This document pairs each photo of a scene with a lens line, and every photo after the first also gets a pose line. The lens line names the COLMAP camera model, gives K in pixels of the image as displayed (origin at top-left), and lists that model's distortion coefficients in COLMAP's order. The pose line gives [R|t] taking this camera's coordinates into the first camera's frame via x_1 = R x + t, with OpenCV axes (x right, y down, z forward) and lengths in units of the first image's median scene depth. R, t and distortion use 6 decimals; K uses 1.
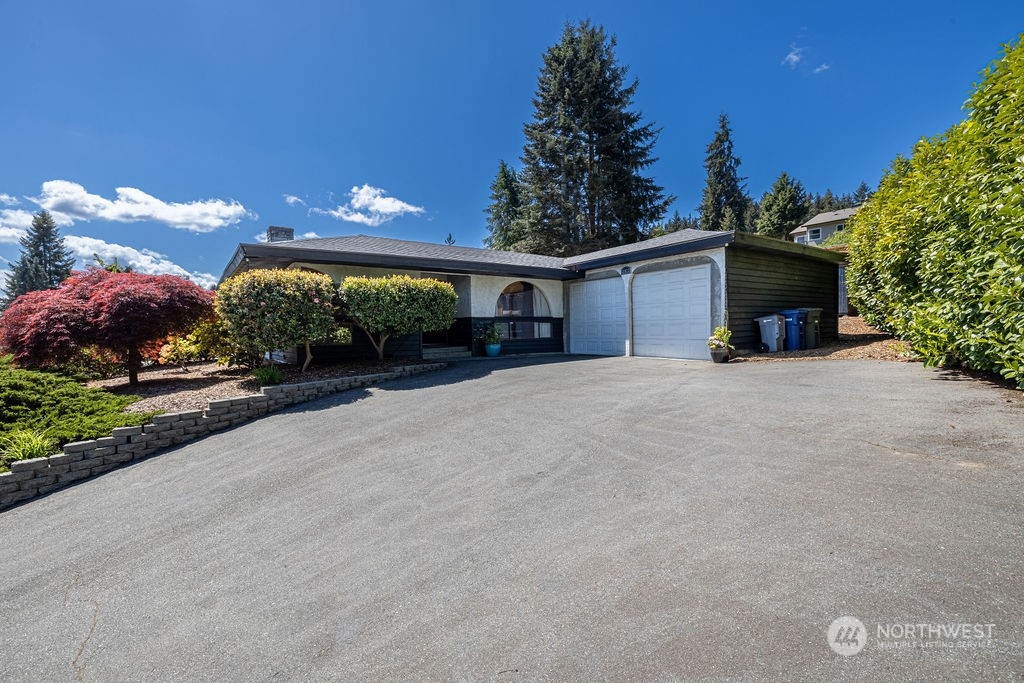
lens RADIAL K [[434.5, 0, 513.6], [0, 434.5, 345.1], [0, 0, 1]] dist [0.000154, 0.000342]
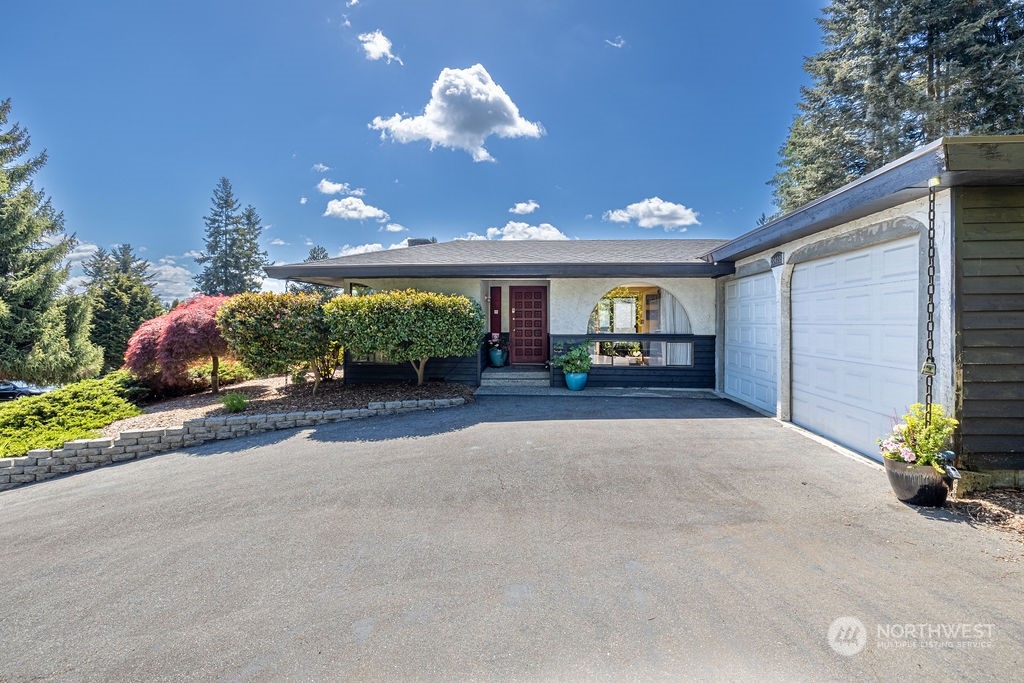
lens RADIAL K [[434.5, 0, 511.5], [0, 434.5, 330.4], [0, 0, 1]] dist [0.000154, 0.000342]
pose [[0.789373, 0.027553, -0.613295, 0.330232], [-0.036520, 0.999331, -0.002110, -0.071098], [0.612827, 0.024063, 0.789851, 0.381247]]
